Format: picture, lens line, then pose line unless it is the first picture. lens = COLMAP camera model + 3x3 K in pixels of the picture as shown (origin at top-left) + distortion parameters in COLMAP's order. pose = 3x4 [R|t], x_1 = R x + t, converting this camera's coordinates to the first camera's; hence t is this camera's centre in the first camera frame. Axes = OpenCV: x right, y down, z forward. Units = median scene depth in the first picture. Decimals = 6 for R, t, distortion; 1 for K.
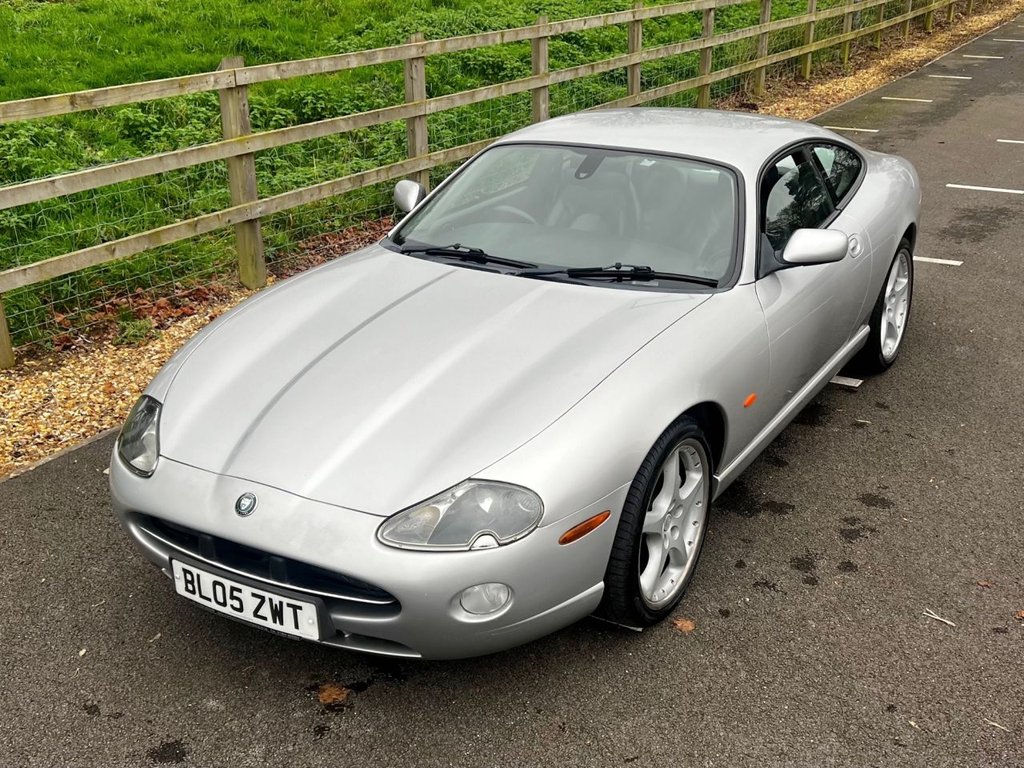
lens RADIAL K [[1061.4, 0, 528.6], [0, 1061.4, 387.3], [0, 0, 1]] dist [0.037463, -0.029657]
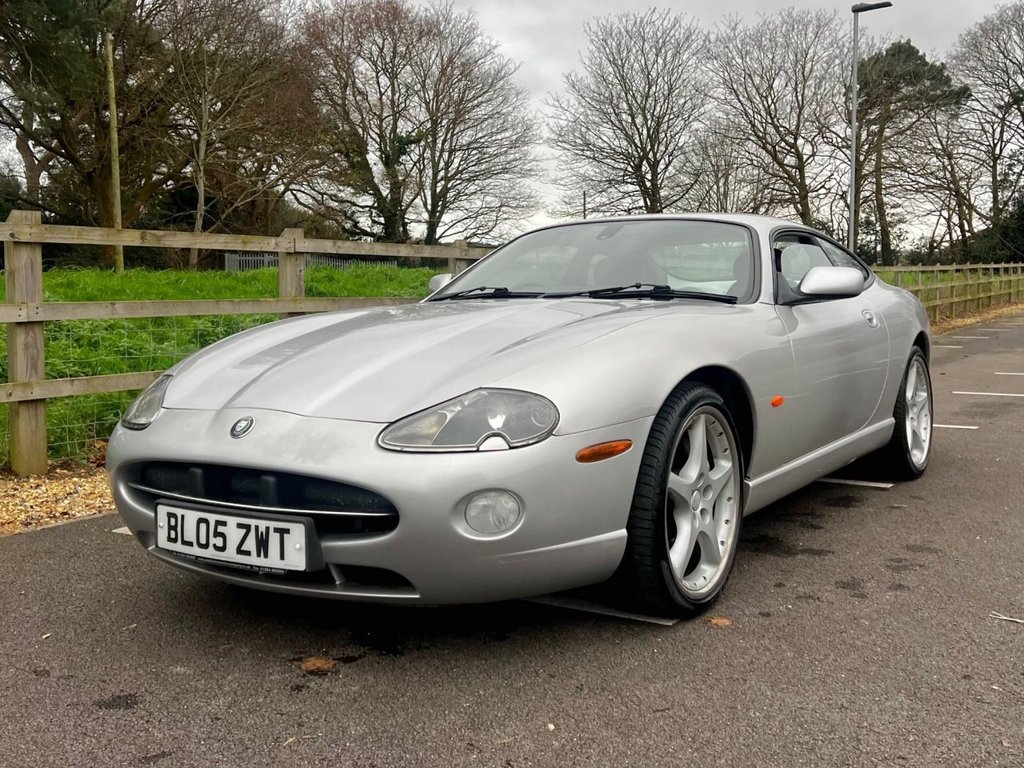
lens RADIAL K [[984.9, 0, 540.6], [0, 984.9, 344.4], [0, 0, 1]] dist [0.022386, -0.020092]
pose [[0.999664, 0.004817, -0.025481, 0.018285], [-0.013239, 0.939702, -0.341738, 0.324480], [0.022299, 0.341960, 0.939450, 0.159927]]
